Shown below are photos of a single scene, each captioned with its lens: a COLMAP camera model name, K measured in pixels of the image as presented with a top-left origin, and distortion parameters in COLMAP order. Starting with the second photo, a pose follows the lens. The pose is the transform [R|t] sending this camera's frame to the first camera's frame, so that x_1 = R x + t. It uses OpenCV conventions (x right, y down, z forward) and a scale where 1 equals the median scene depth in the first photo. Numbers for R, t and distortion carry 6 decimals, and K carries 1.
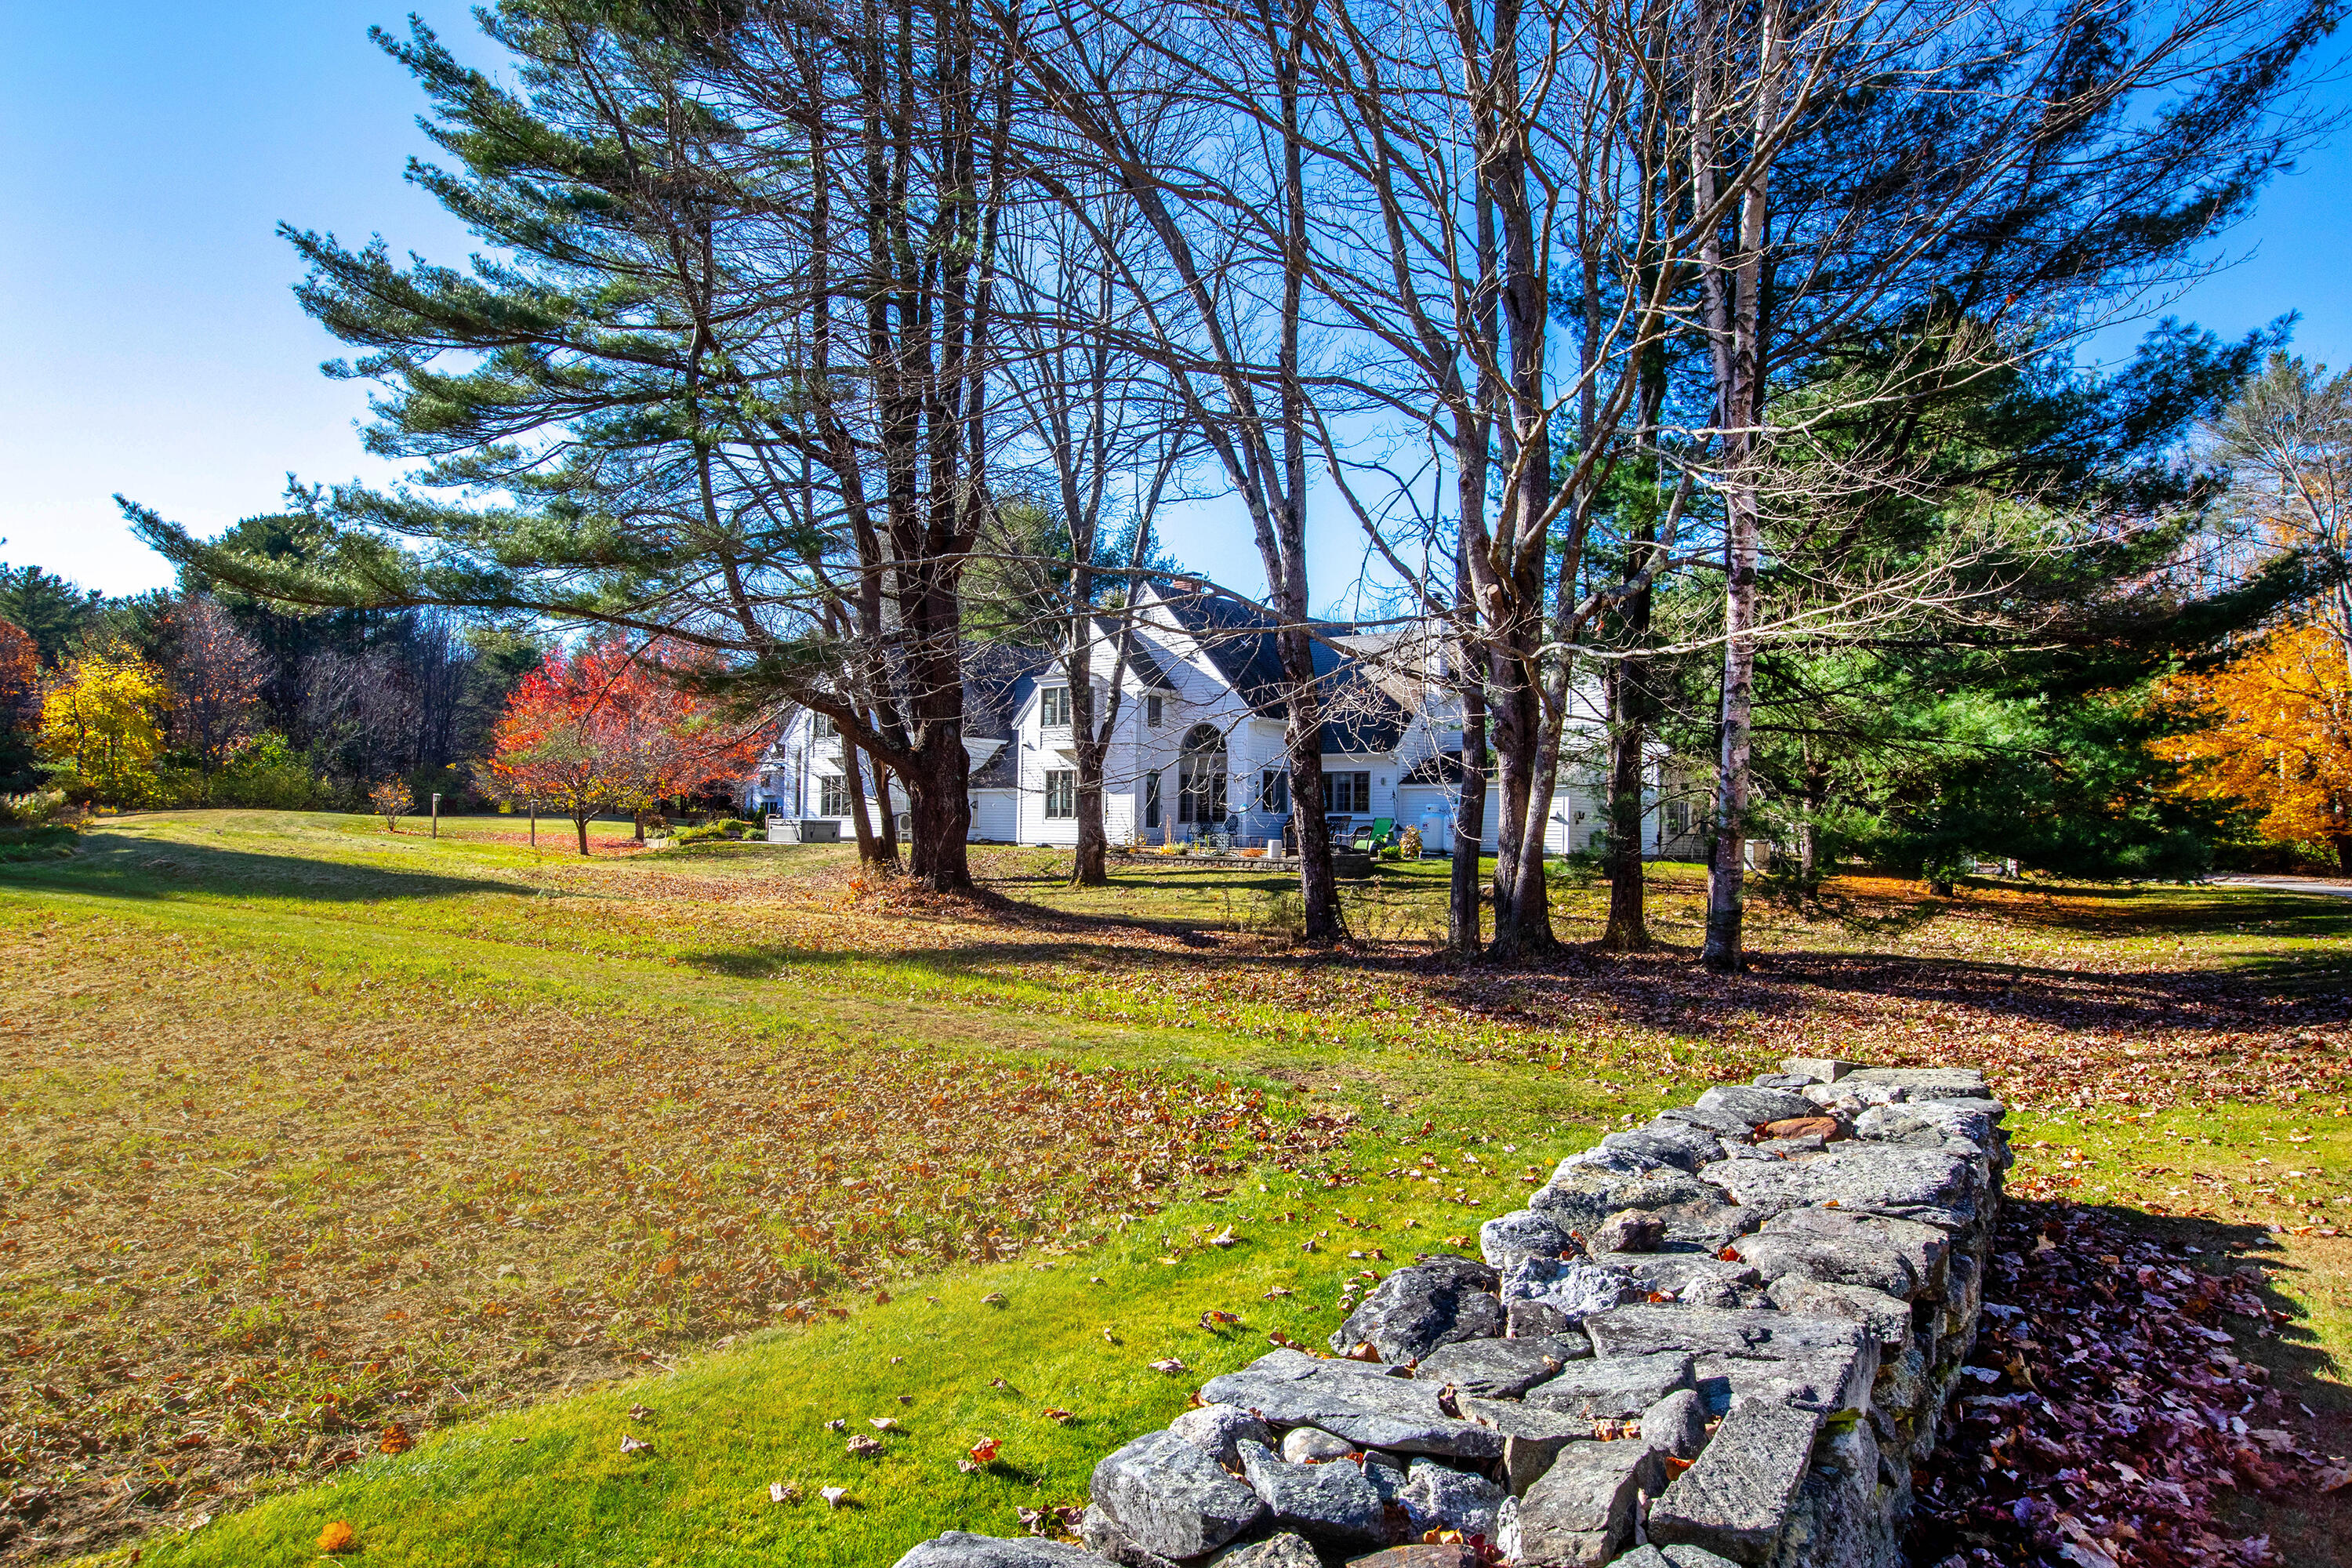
lens RADIAL K [[1453.5, 0, 1176.0], [0, 1453.5, 784.0], [0, 0, 1]] dist [-0.049362, 0.055317]
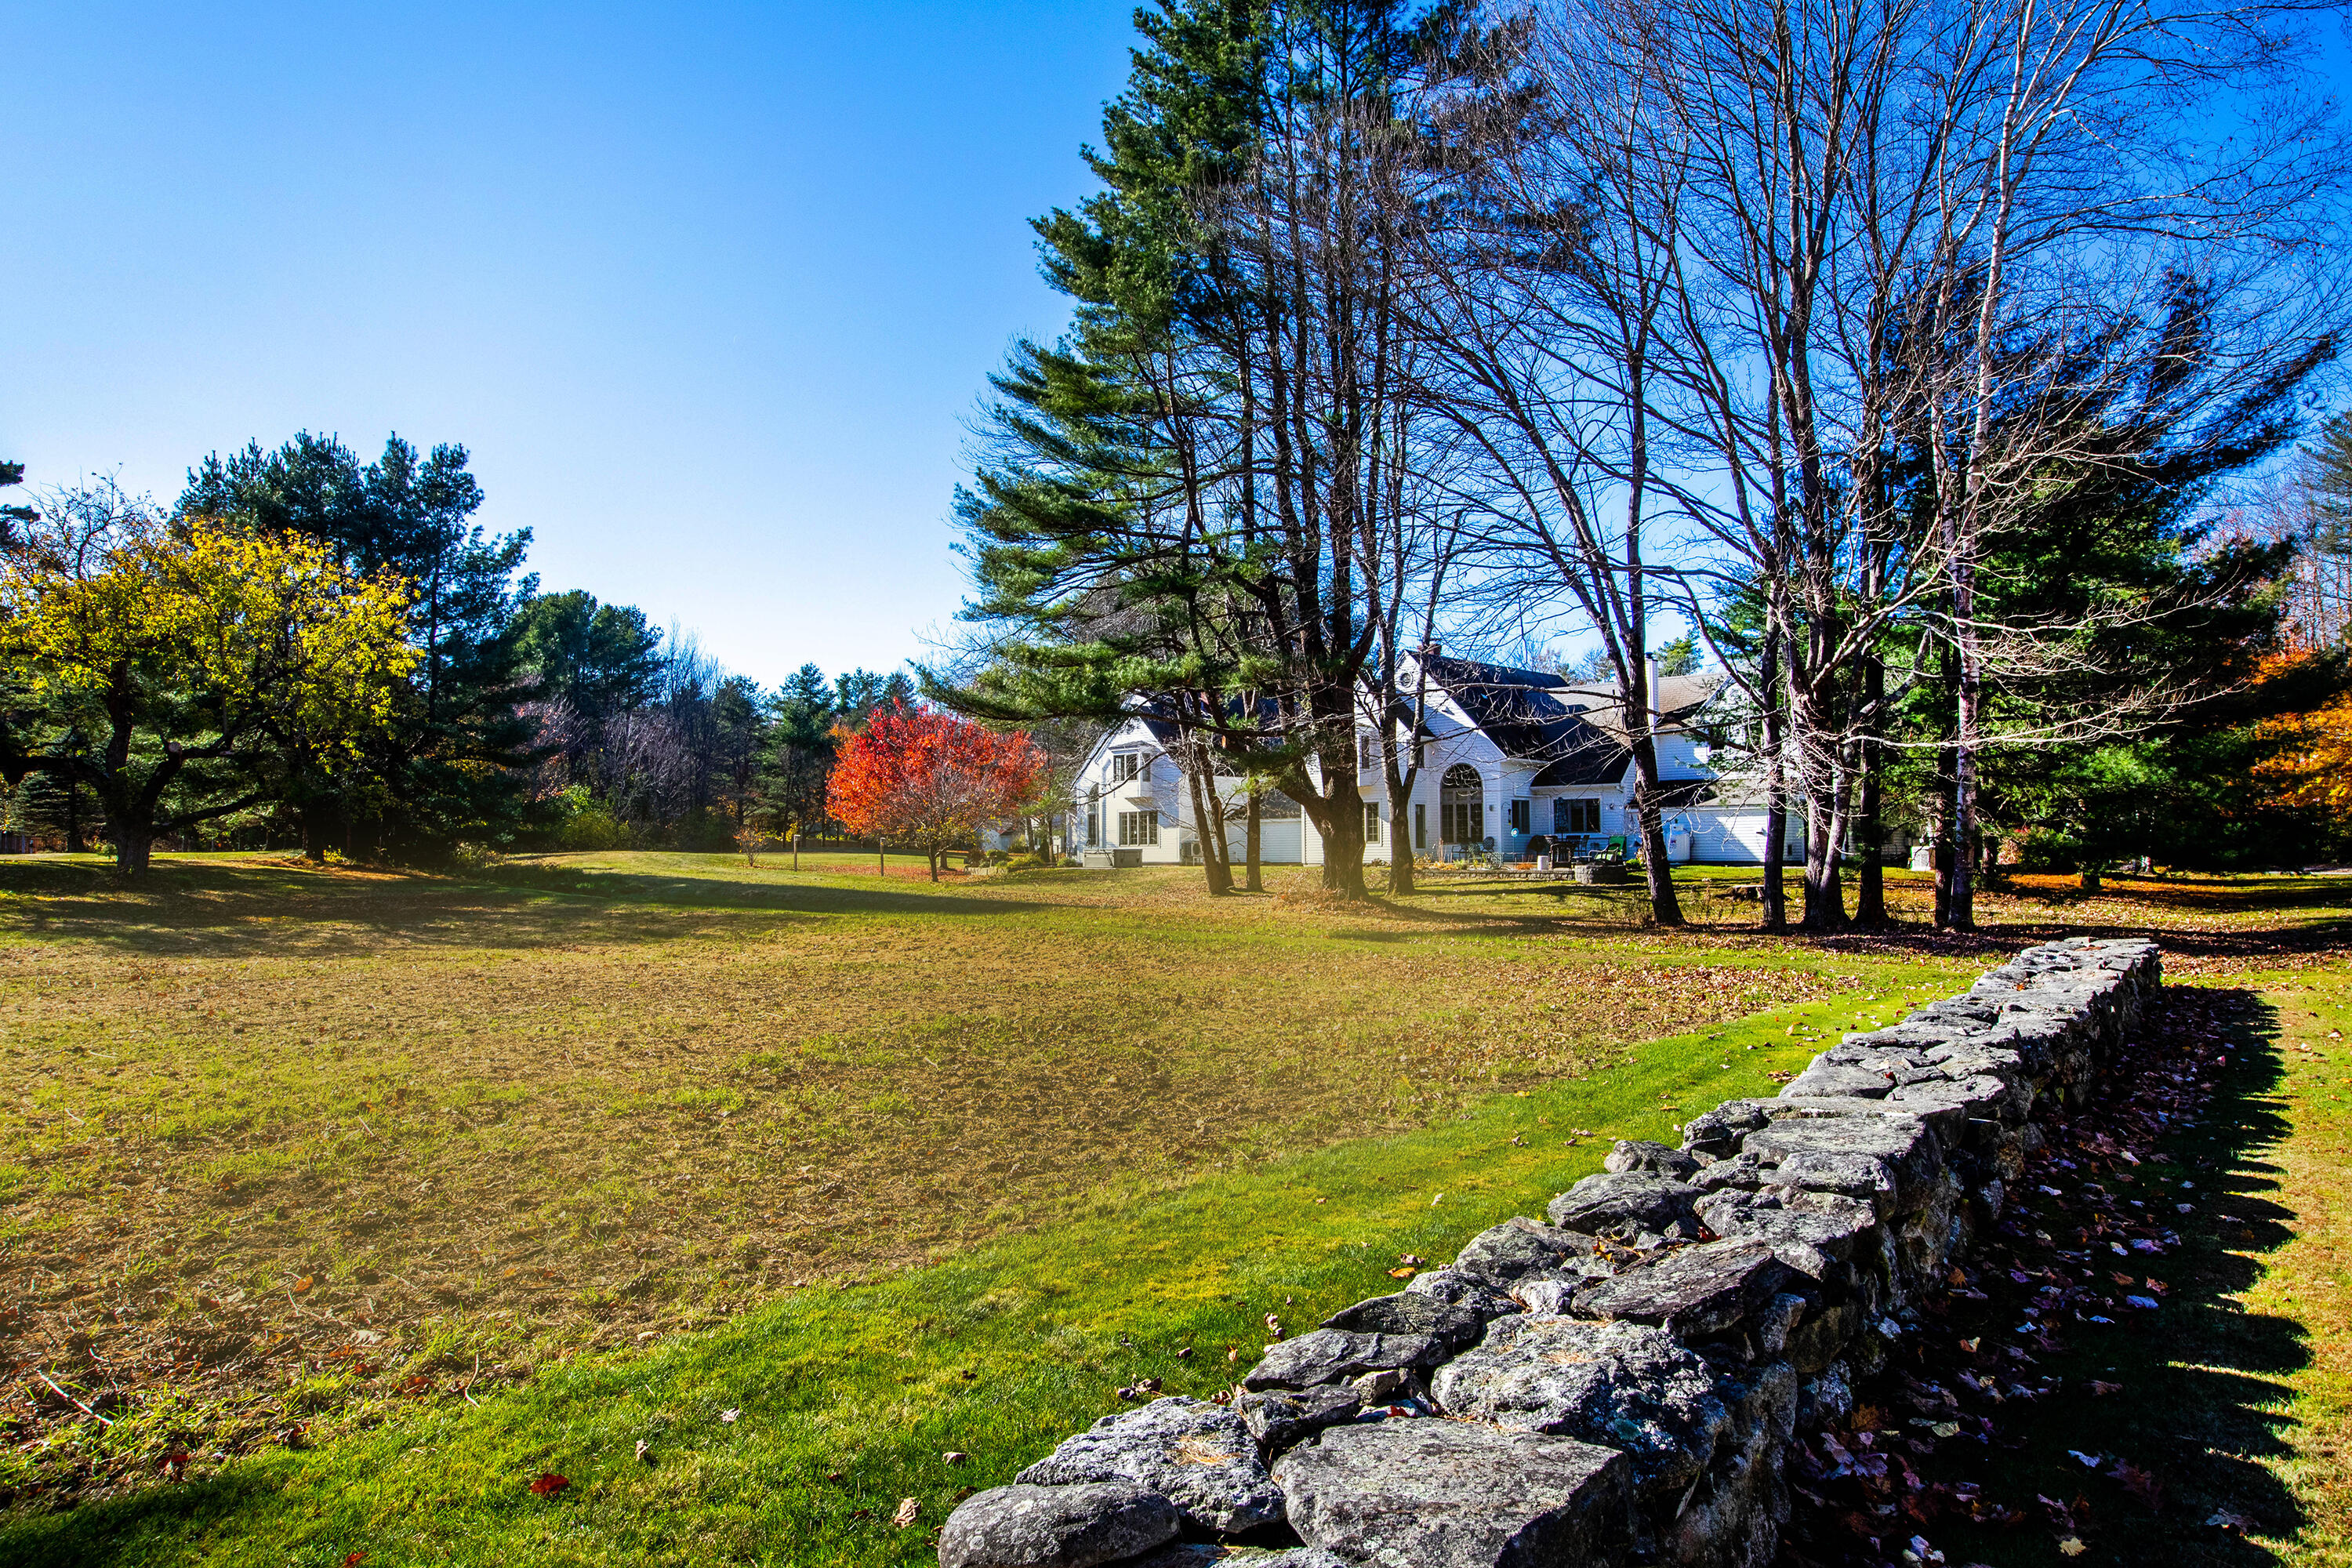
lens RADIAL K [[1448.5, 0, 1176.0], [0, 1448.5, 784.0], [0, 0, 1]] dist [0.004026, 0.002067]
pose [[0.997739, -0.027653, -0.061248, -0.238293], [0.026833, 0.999540, -0.014165, -0.021196], [0.061611, 0.012490, 0.998022, -0.404837]]
